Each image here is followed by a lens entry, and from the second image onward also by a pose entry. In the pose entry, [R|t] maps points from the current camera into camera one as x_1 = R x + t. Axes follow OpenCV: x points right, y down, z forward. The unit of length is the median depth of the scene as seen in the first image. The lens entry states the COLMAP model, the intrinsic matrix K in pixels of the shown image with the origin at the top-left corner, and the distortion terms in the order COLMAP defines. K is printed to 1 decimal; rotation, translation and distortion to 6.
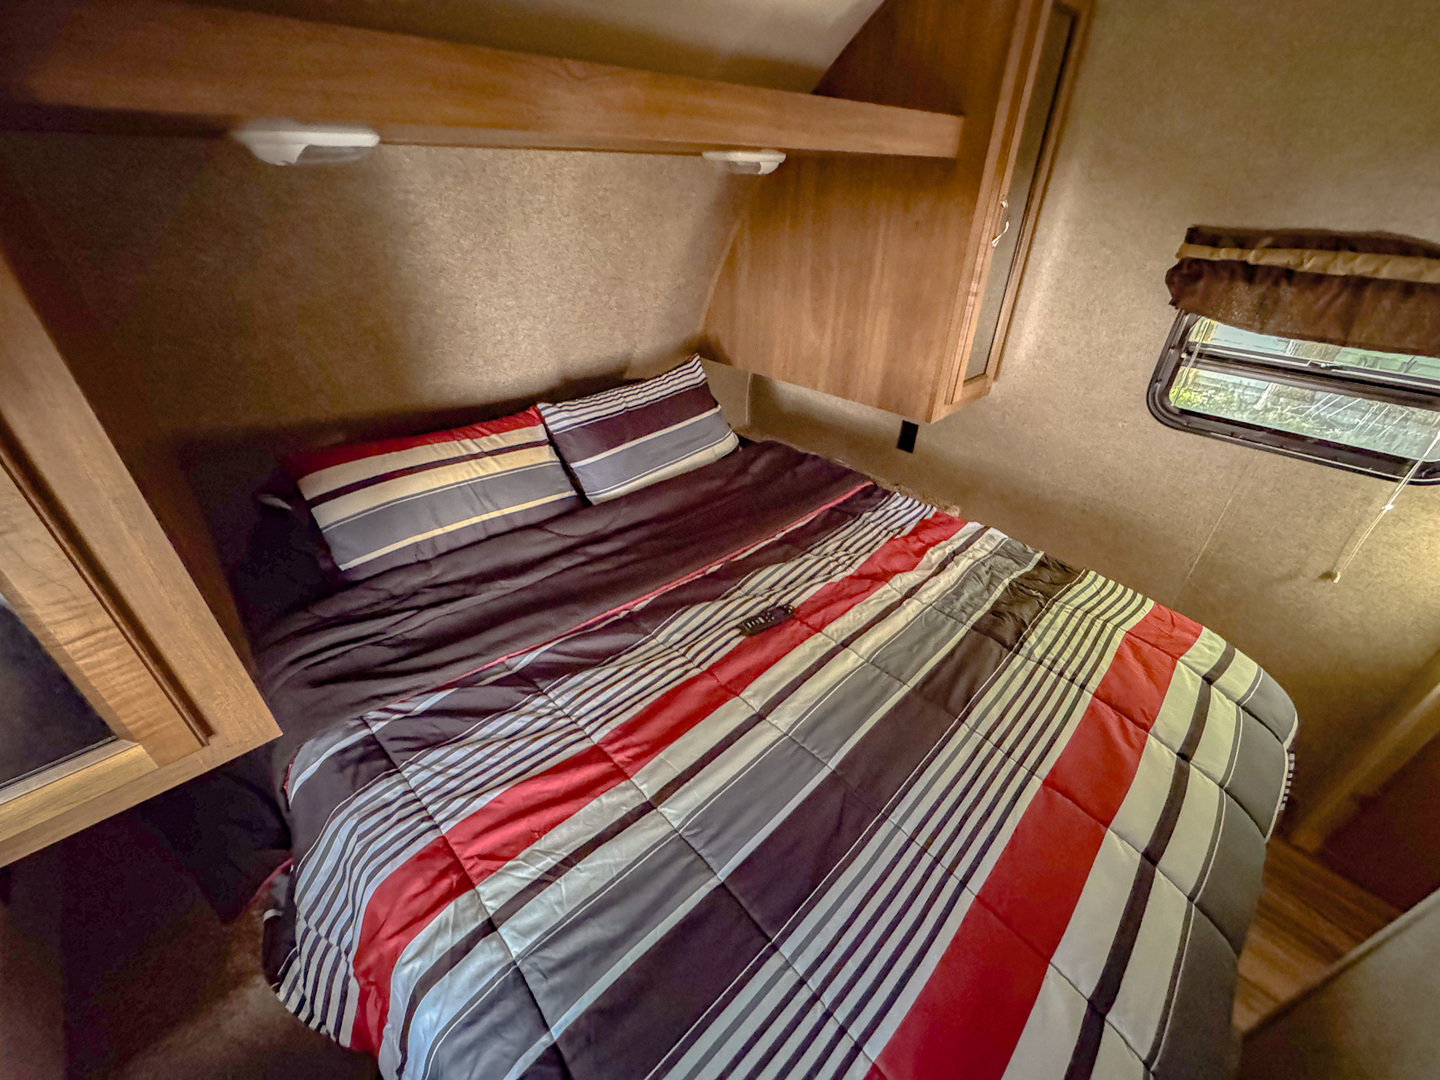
lens RADIAL K [[576.7, 0, 723.4], [0, 576.7, 539.9], [0, 0, 1]] dist [-0.002980, 0.000189]
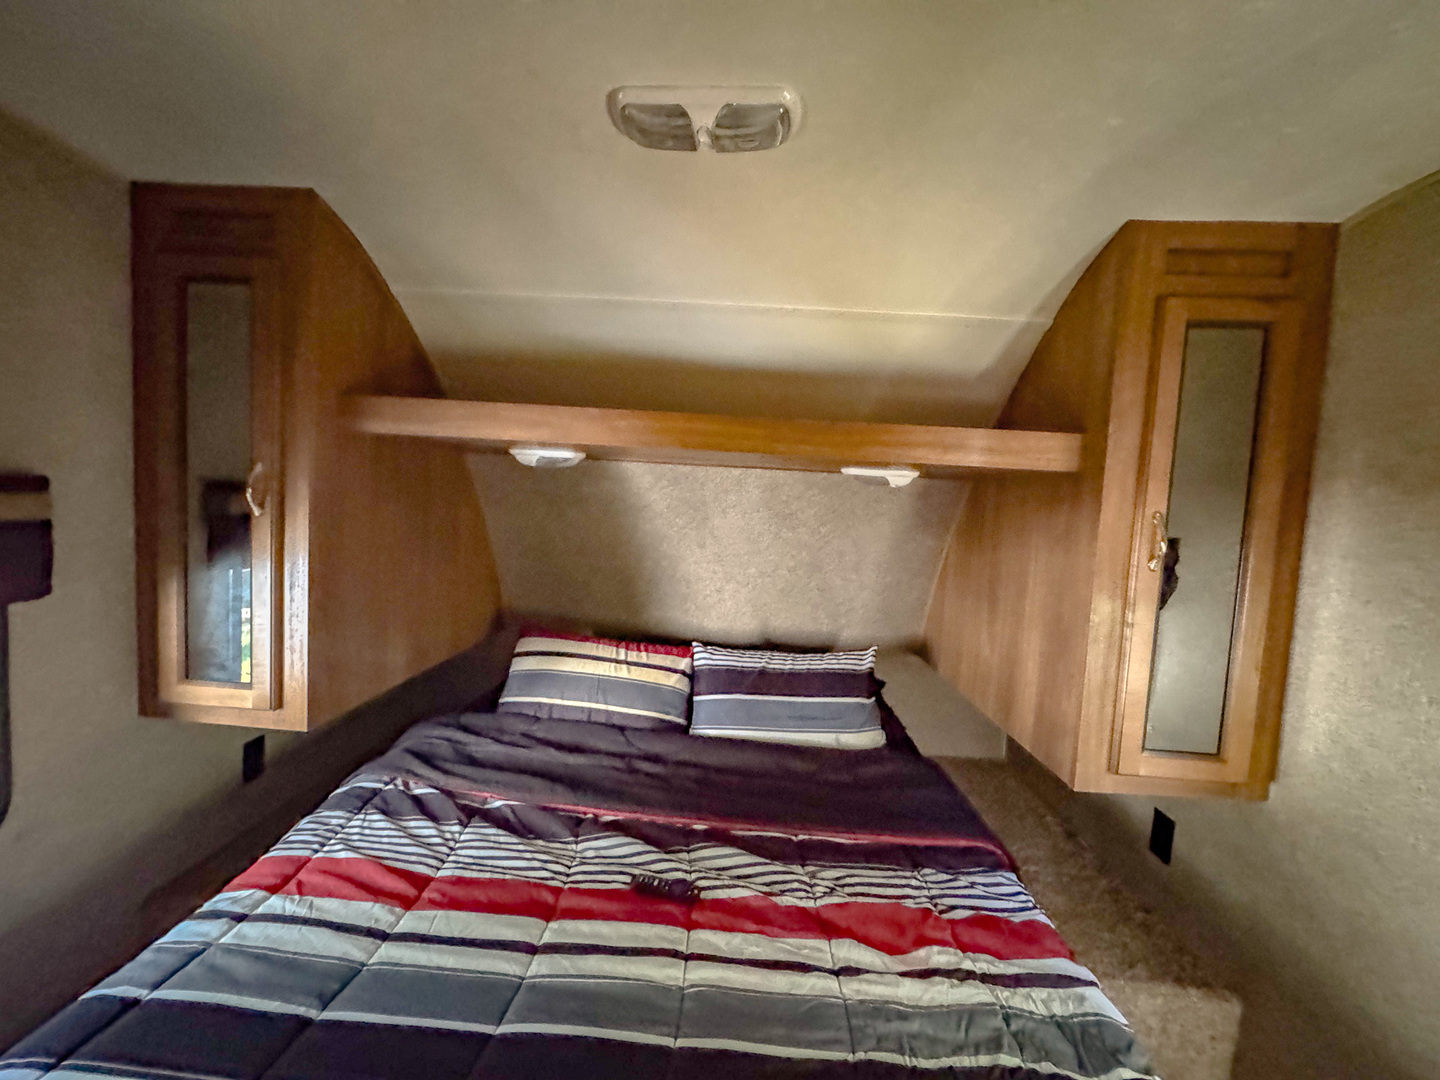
lens RADIAL K [[576.7, 0, 718.7], [0, 576.7, 542.1], [0, 0, 1]] dist [-0.002980, 0.000189]
pose [[0.691163, 0.083102, -0.717905, 0.636340], [-0.427752, 0.847718, -0.313690, -0.062507], [0.582513, 0.523897, 0.621458, 0.185625]]
